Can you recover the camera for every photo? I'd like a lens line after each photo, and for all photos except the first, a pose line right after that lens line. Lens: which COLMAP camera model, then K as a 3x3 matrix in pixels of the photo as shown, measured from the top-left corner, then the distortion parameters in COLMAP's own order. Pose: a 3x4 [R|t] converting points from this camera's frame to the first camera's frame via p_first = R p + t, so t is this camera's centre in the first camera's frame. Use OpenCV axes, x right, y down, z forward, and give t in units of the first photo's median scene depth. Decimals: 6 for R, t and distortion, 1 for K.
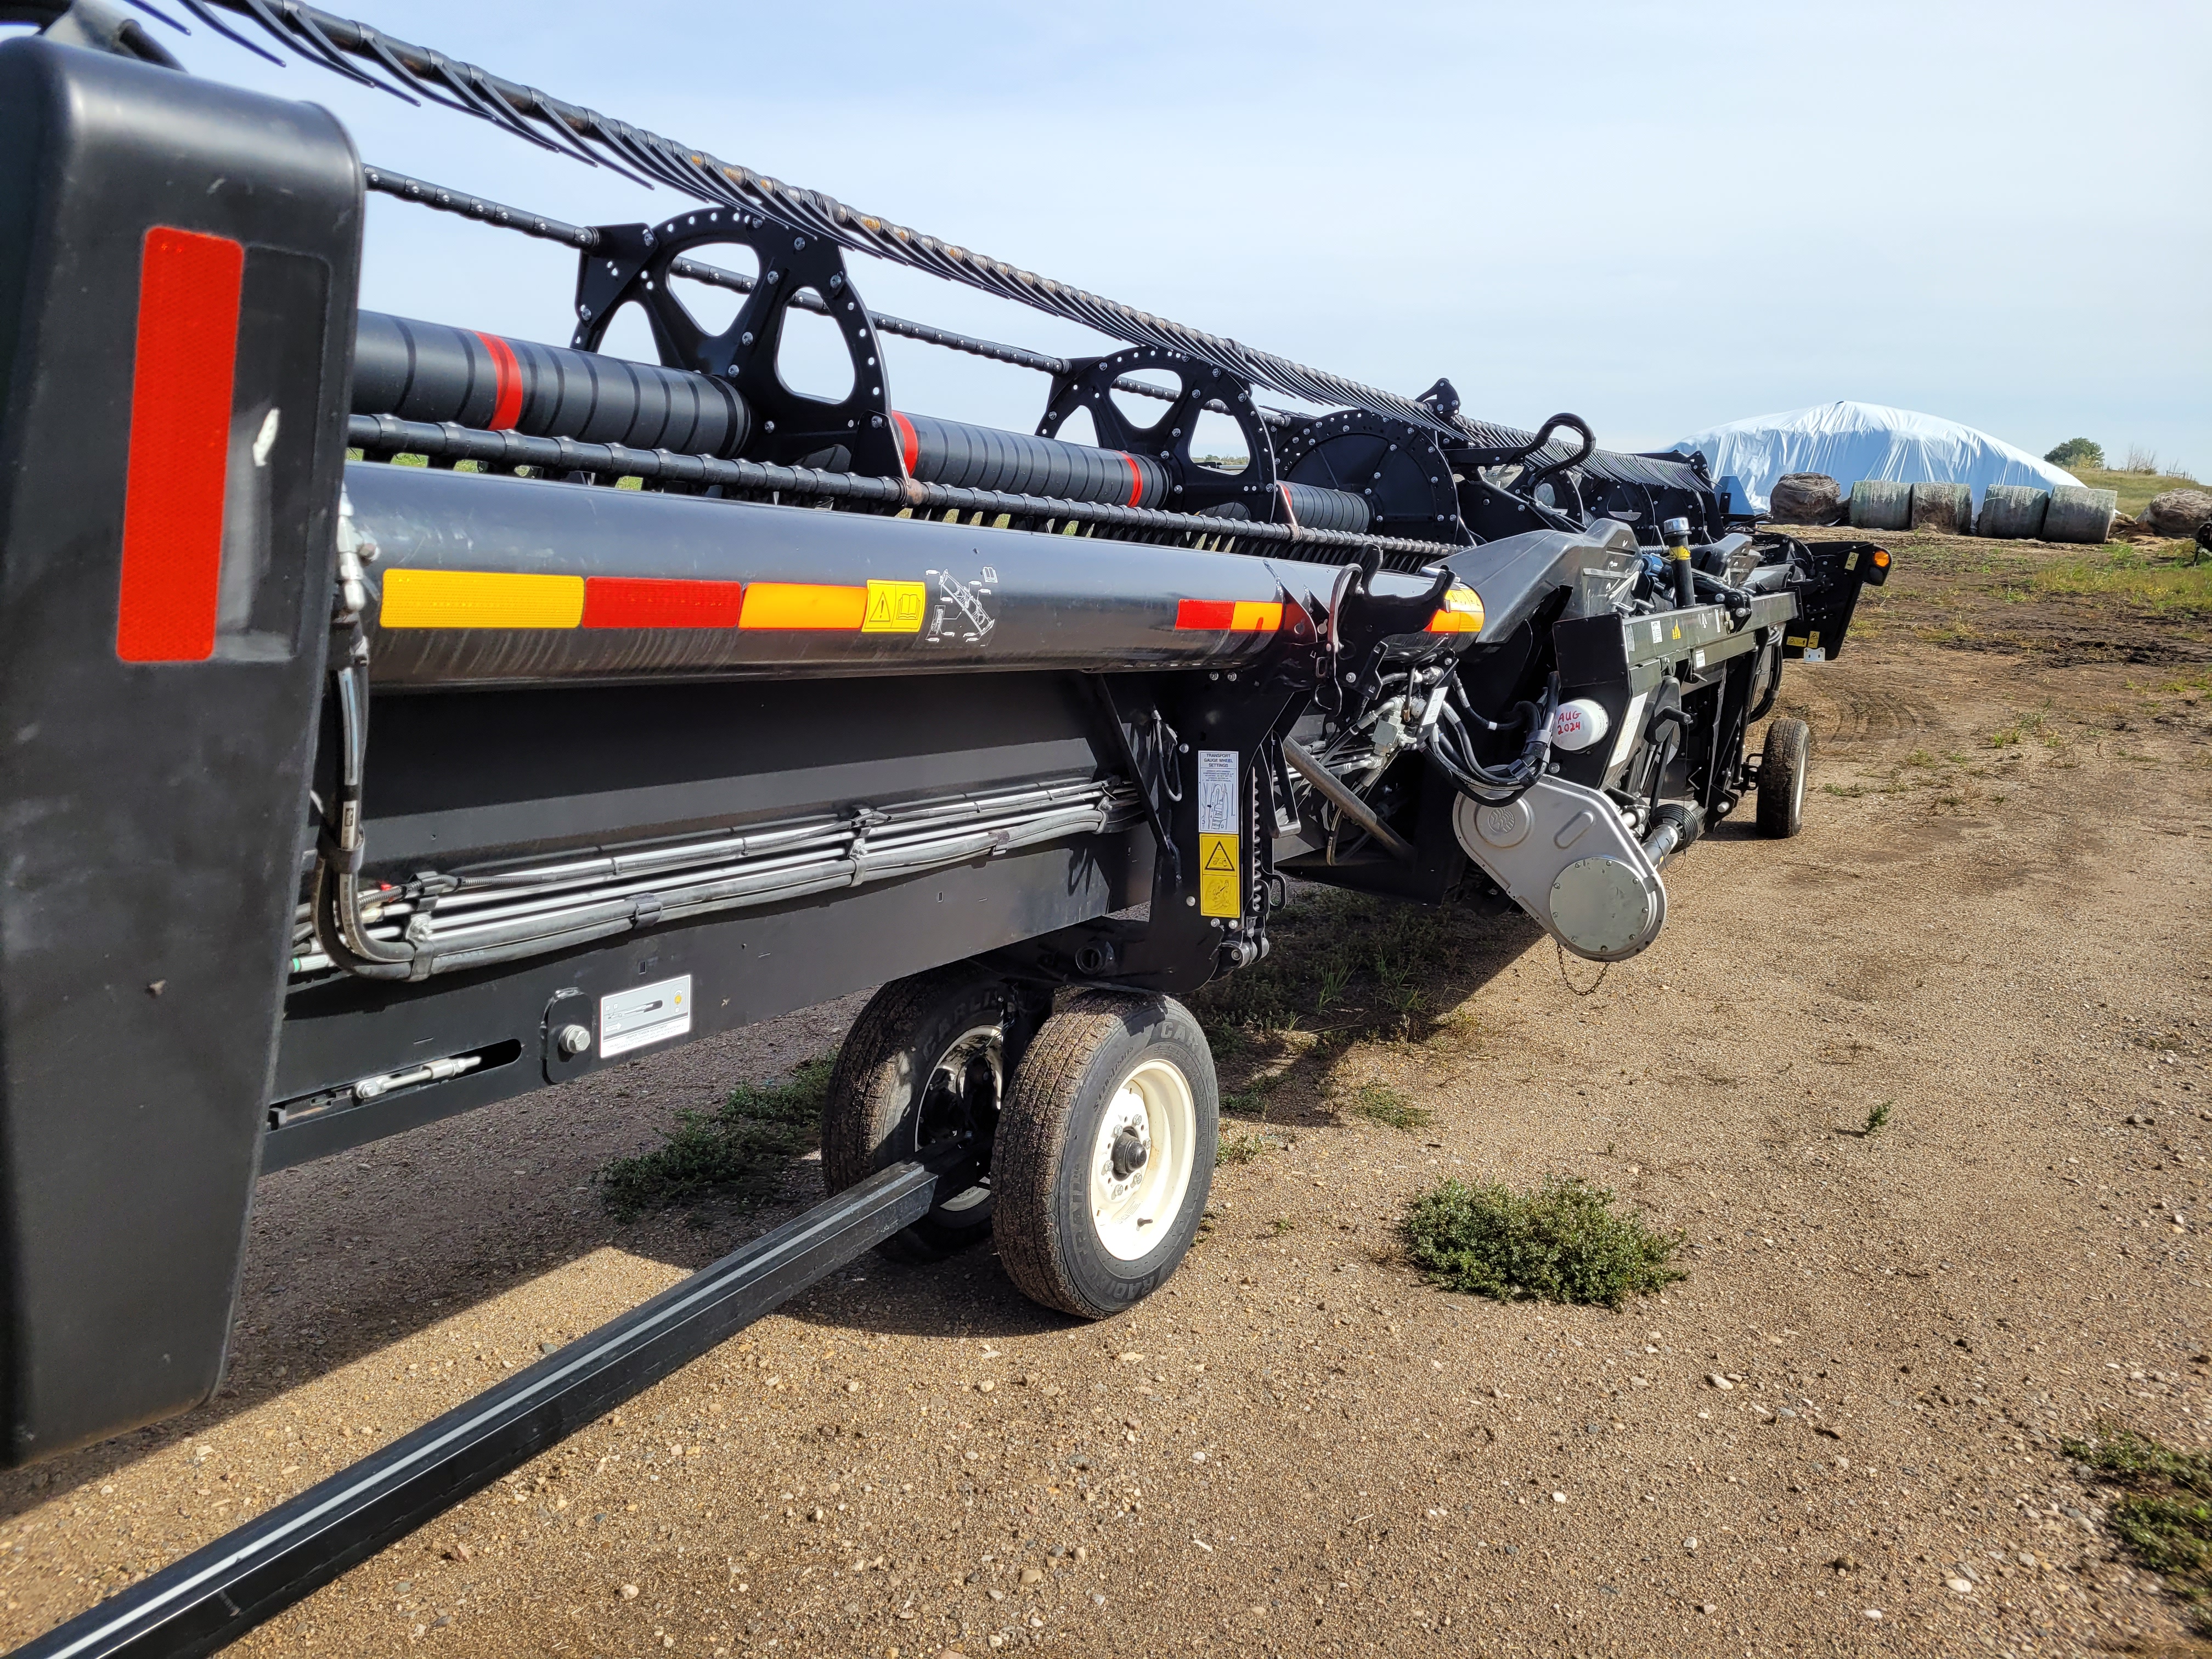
lens RADIAL K [[1666.4, 0, 1075.6], [0, 1666.4, 793.6], [0, 0, 1]] dist [0.060027, -0.047029]
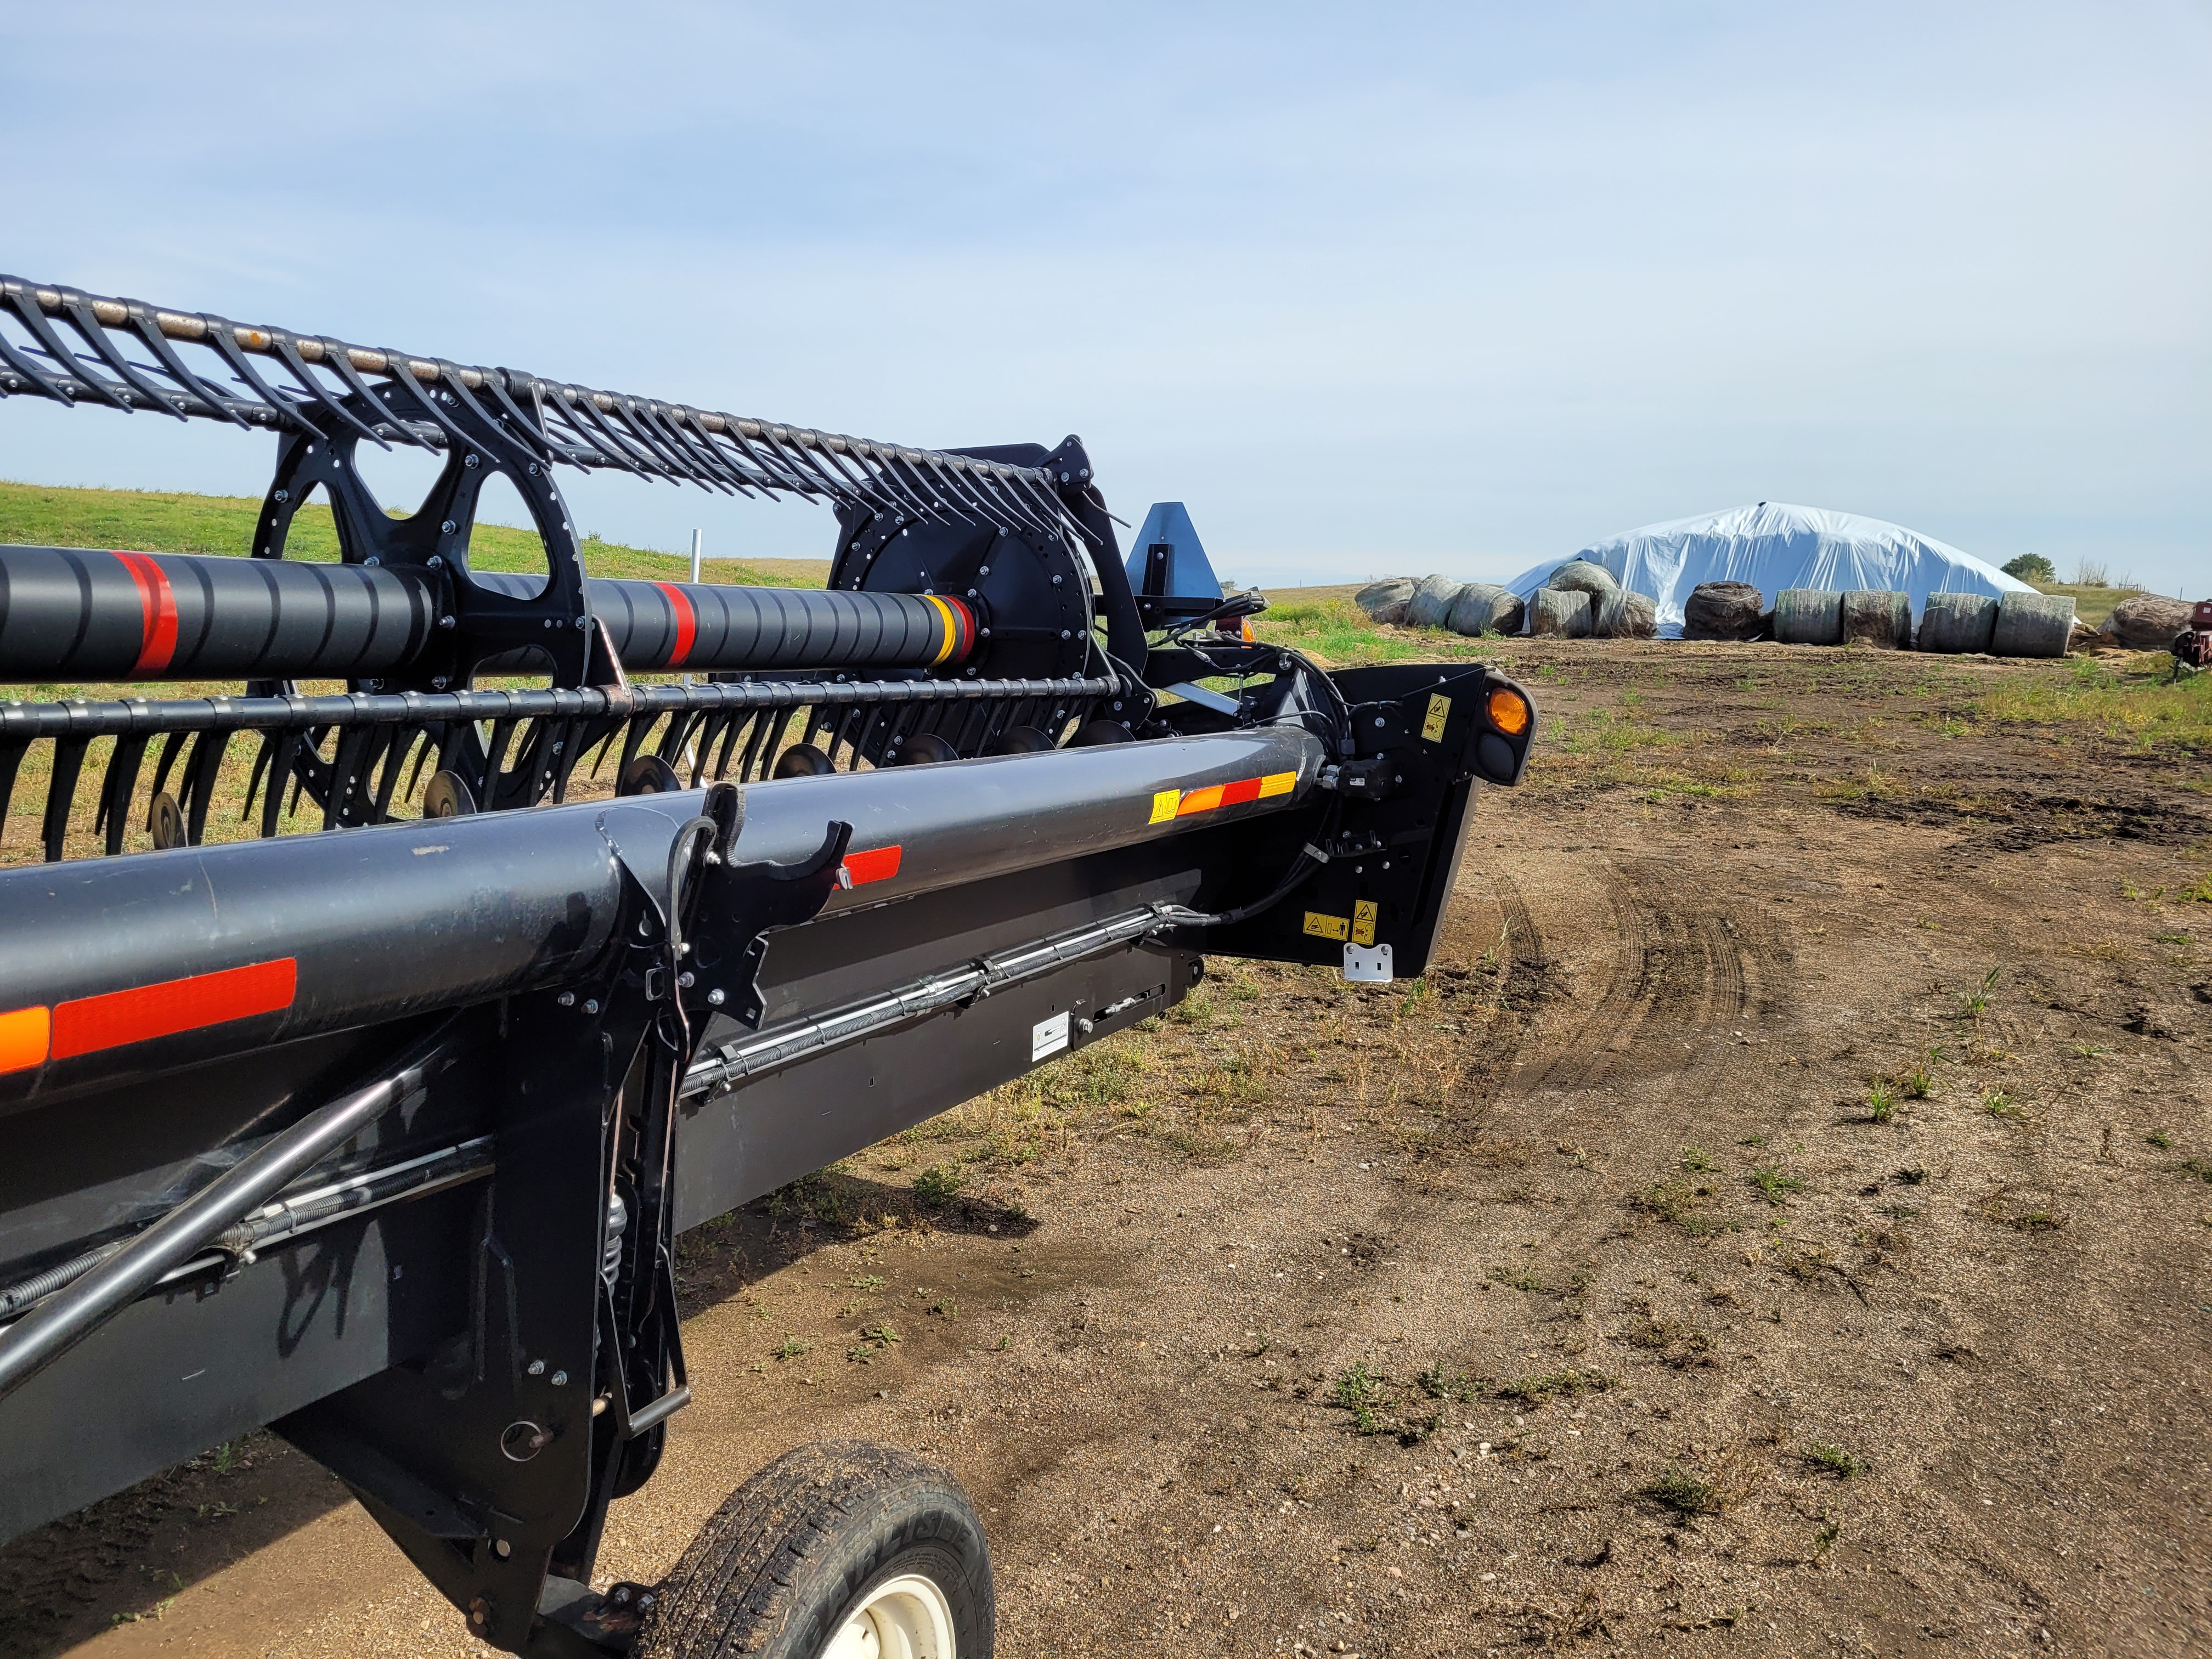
lens RADIAL K [[1654.7, 0, 1101.6], [0, 1654.7, 841.8], [0, 0, 1]] dist [0.056065, -0.030809]
pose [[0.999585, -0.014641, 0.024809, 0.120685], [0.015718, 0.998917, -0.043794, -0.030682], [-0.024141, 0.044166, 0.998733, 0.204647]]
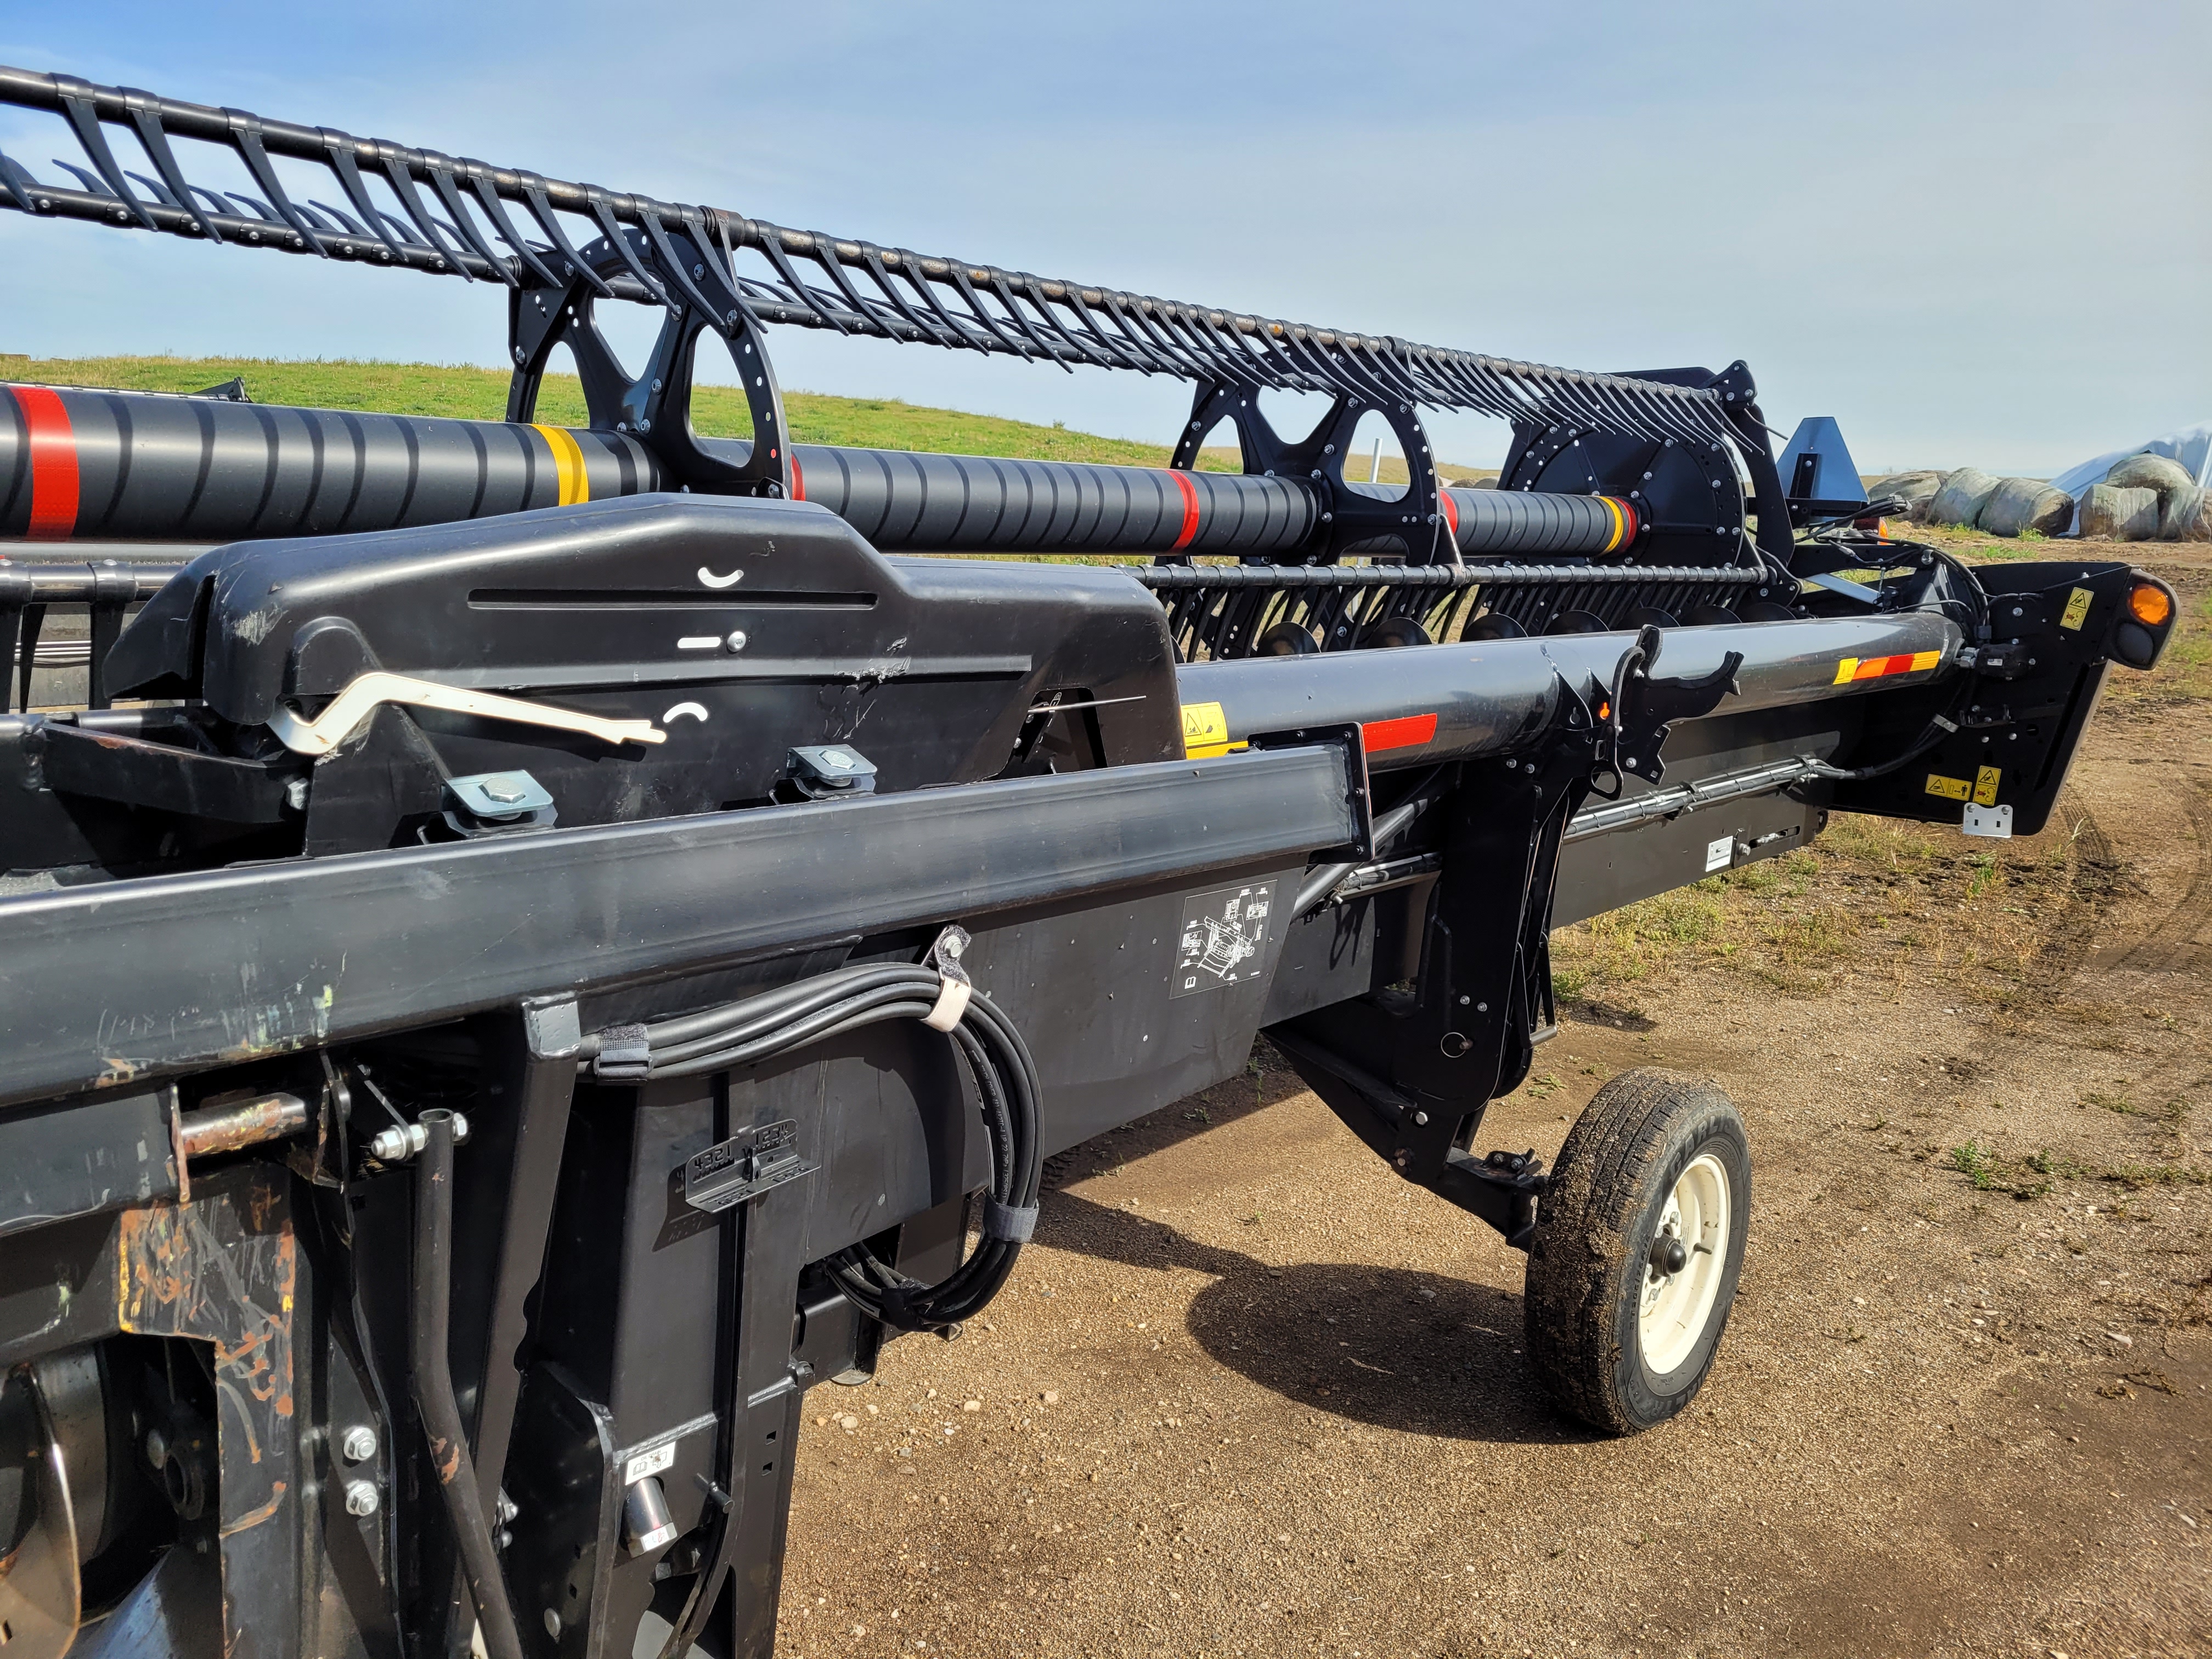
lens RADIAL K [[1673.1, 0, 1105.1], [0, 1673.1, 805.1], [0, 0, 1]] dist [0.054872, -0.038196]
pose [[0.972932, 0.044929, -0.226681, 0.102804], [-0.045853, 0.998947, 0.001188, -0.024889], [0.226496, 0.009238, 0.973968, 0.169266]]
